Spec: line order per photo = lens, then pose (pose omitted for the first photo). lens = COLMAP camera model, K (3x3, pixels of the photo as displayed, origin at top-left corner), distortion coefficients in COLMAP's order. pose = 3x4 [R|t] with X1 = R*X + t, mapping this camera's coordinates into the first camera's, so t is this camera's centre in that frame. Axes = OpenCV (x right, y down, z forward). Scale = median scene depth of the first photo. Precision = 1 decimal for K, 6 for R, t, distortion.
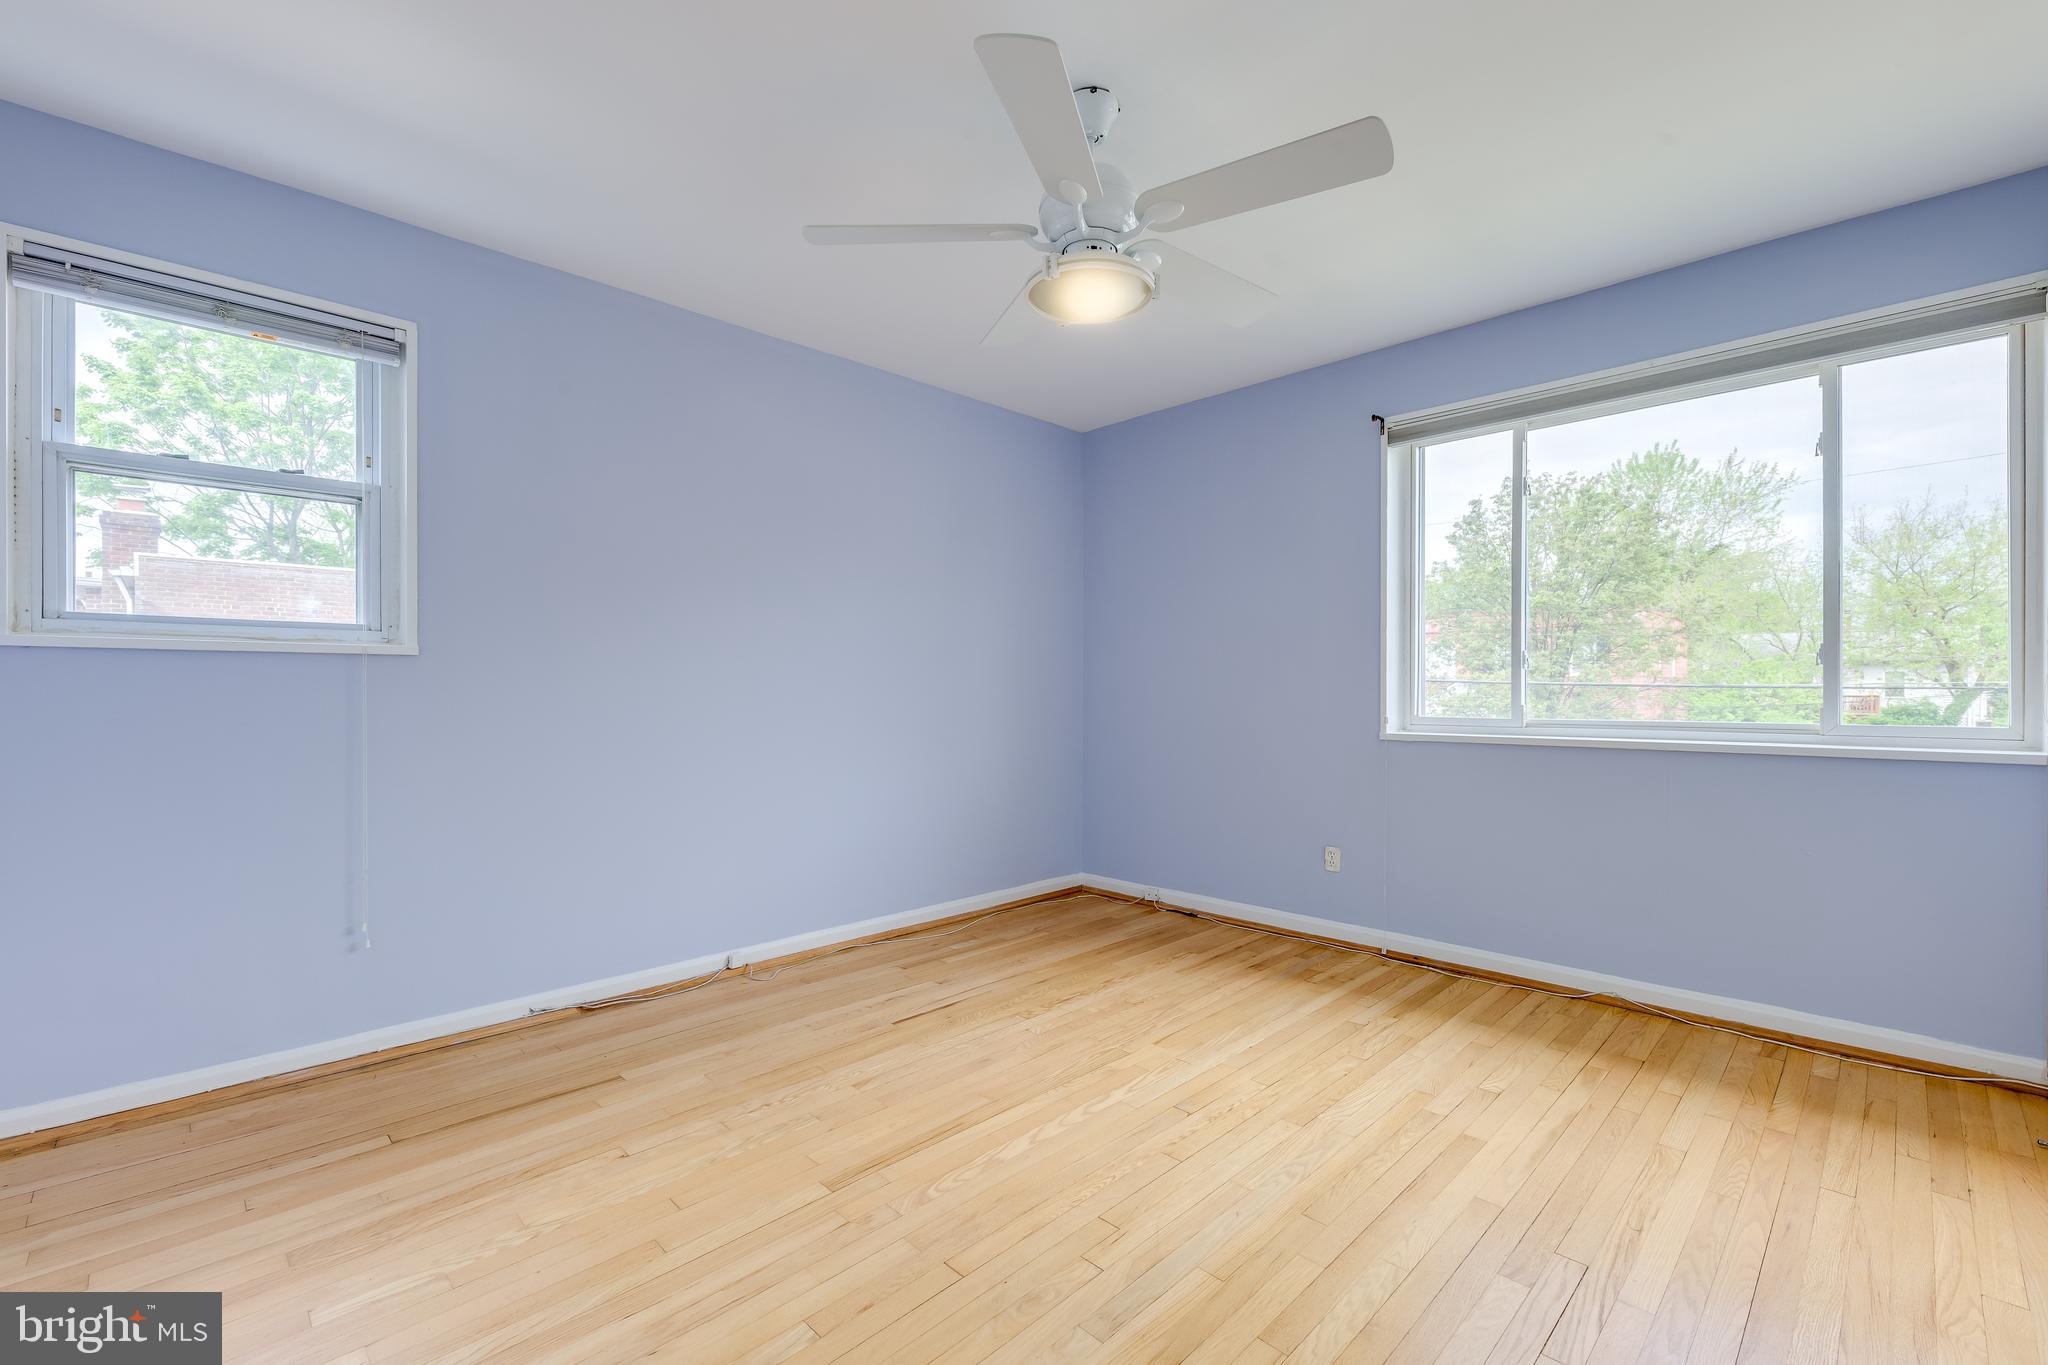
lens RADIAL K [[844.1, 0, 1033.6], [0, 844.1, 687.9], [0, 0, 1]] dist [0.000883, -0.000227]
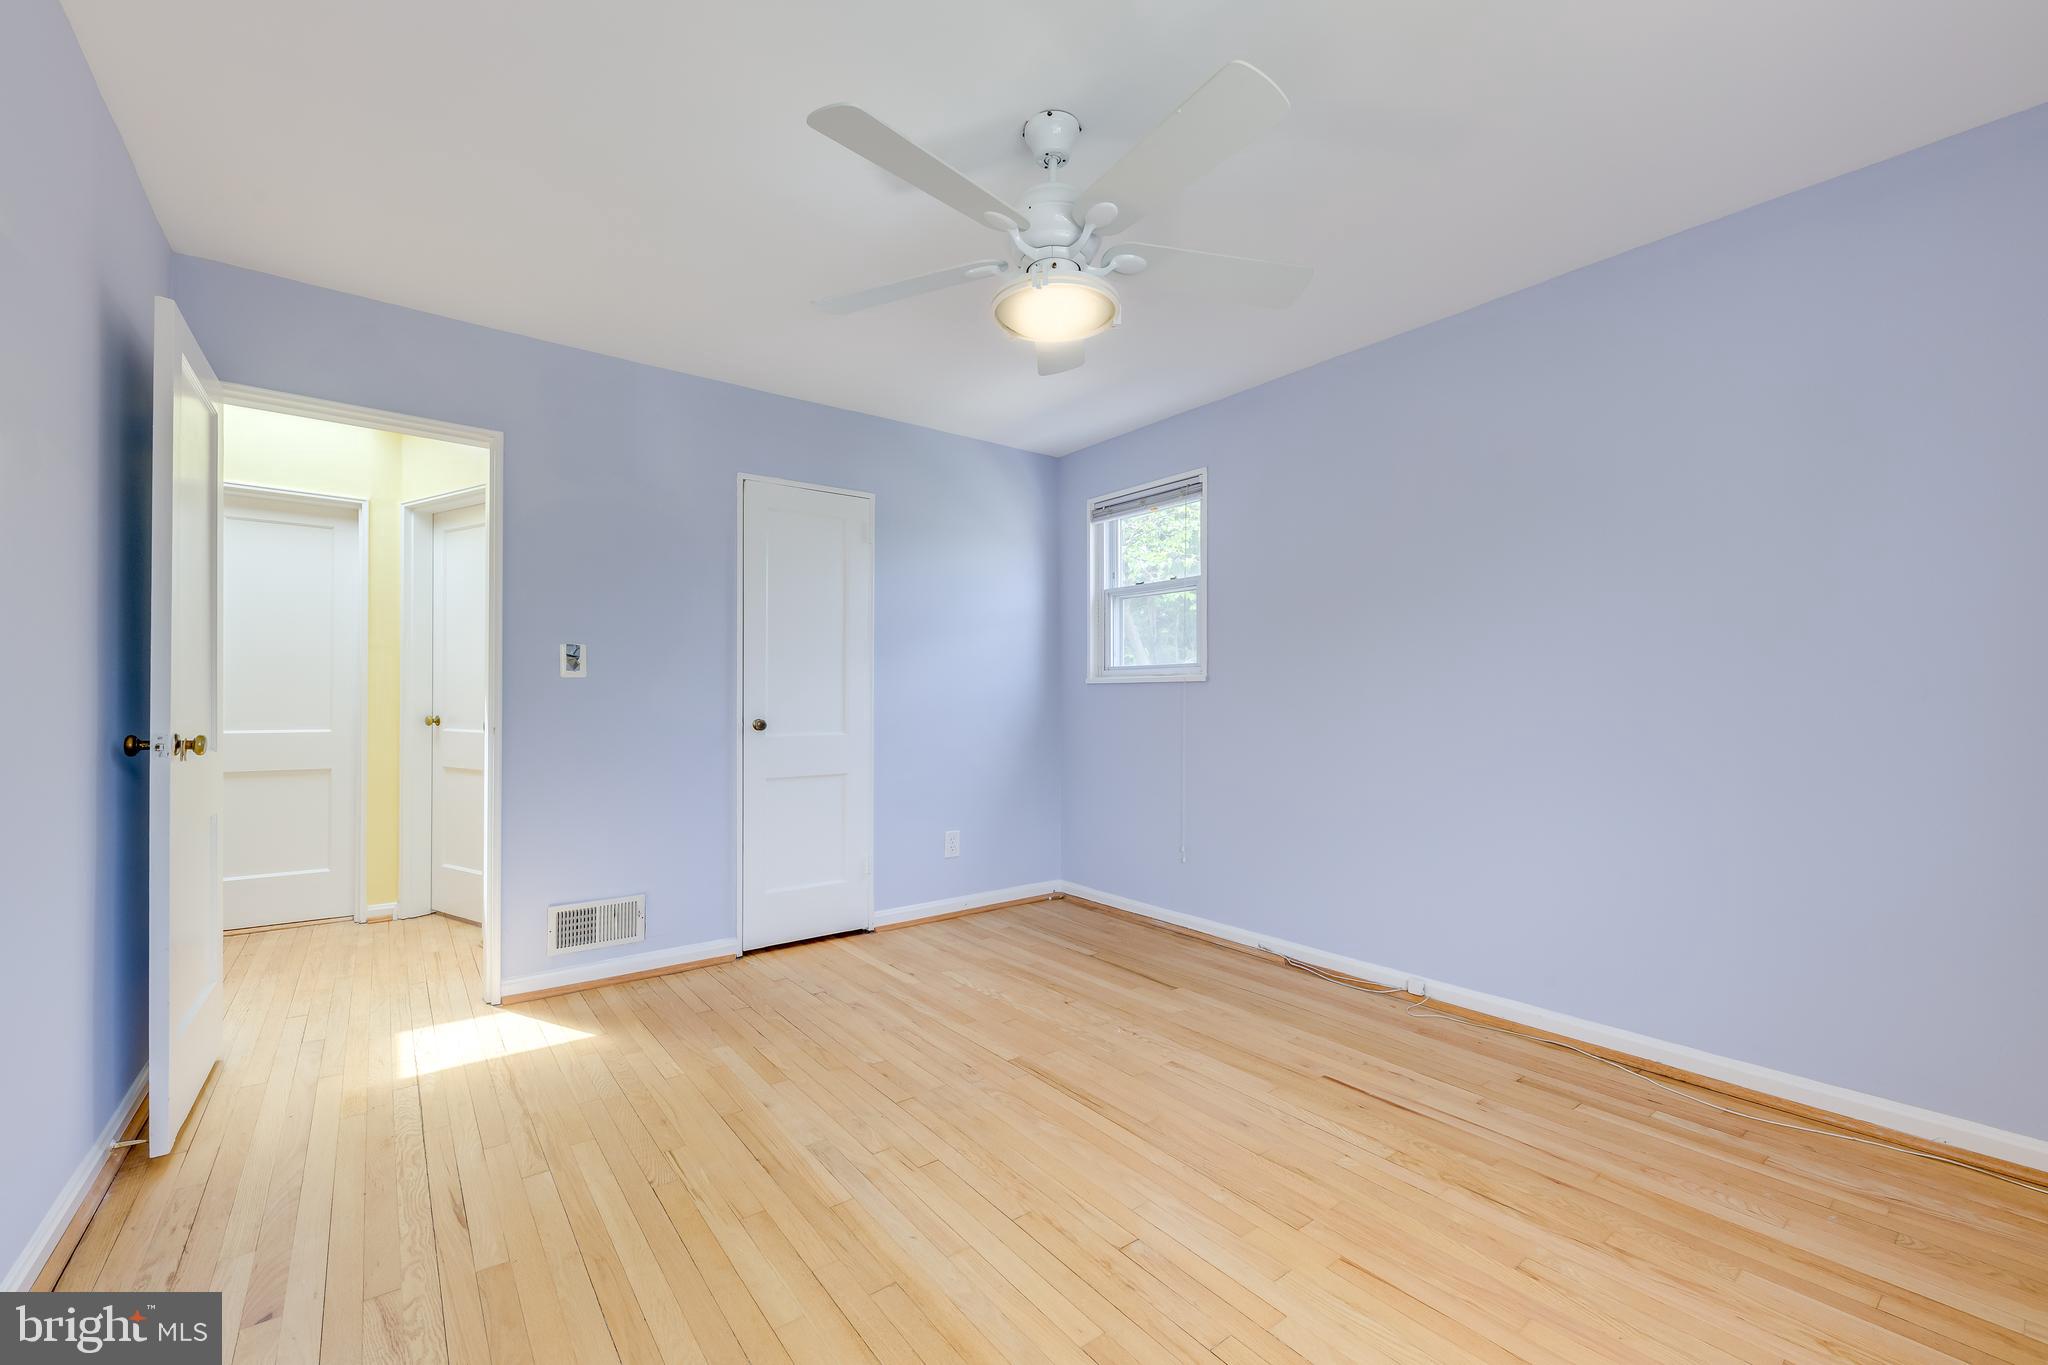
lens RADIAL K [[844.1, 0, 1033.6], [0, 844.1, 687.9], [0, 0, 1]] dist [0.000883, -0.000227]
pose [[-0.109571, -0.014241, -0.993877, 0.849736], [-0.000943, 0.999898, -0.014223, -0.005035], [0.993979, -0.000621, -0.109573, 0.870666]]
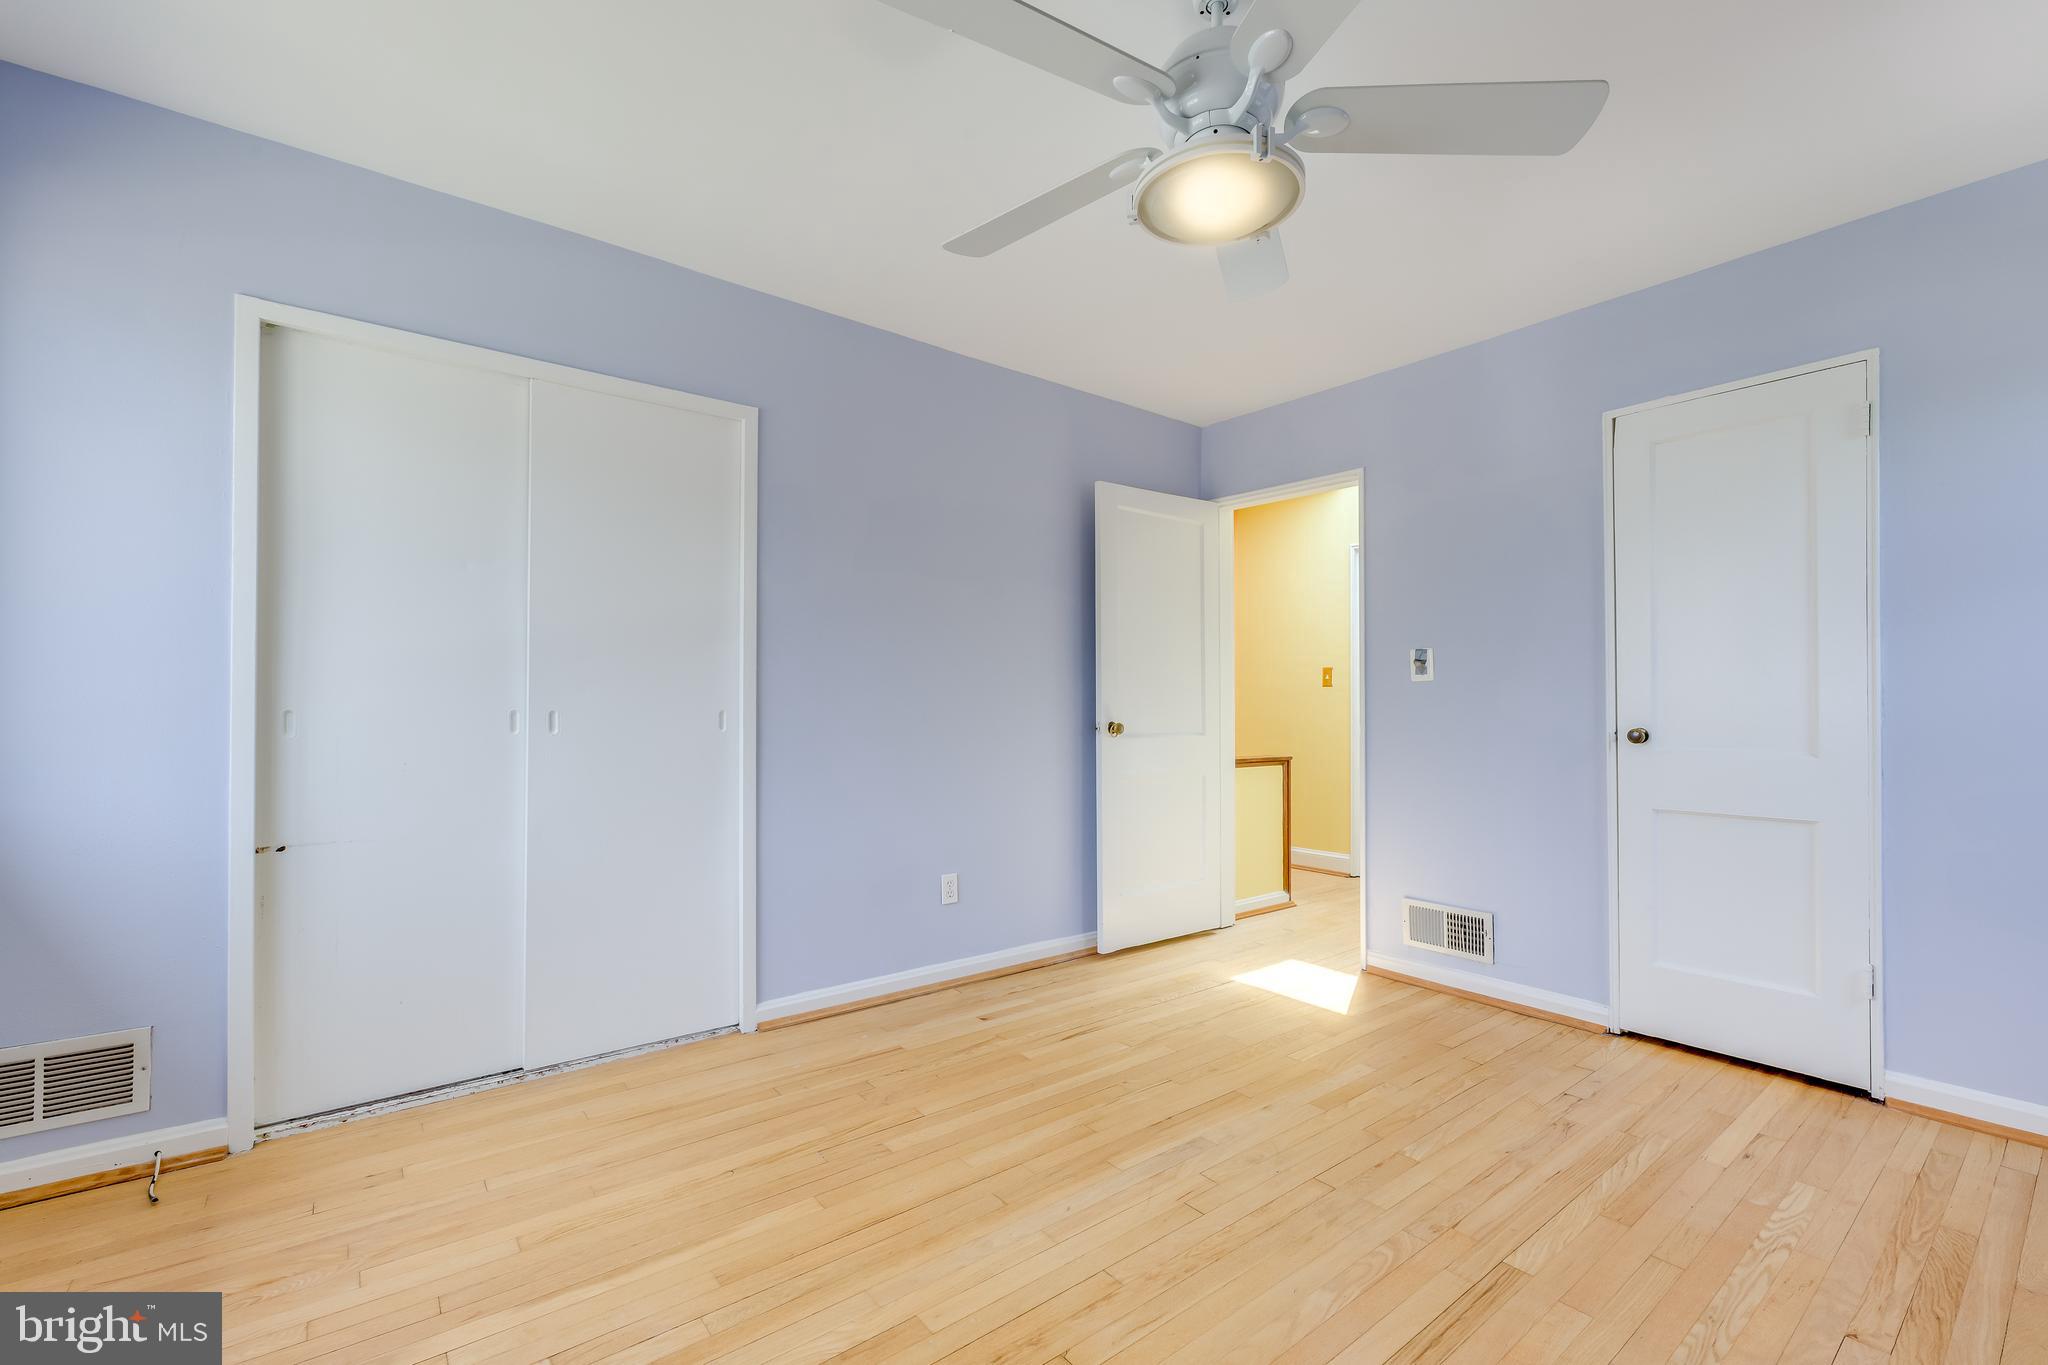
lens RADIAL K [[878.1, 0, 1024.4], [0, 878.1, 692.8], [0, 0, 1]] dist [0.000231, -0.000338]
pose [[-0.992554, 0.000207, 0.121808, 0.114619], [-0.001290, 0.999925, -0.012213, -0.002824], [-0.121801, -0.012279, -0.992479, 1.460365]]
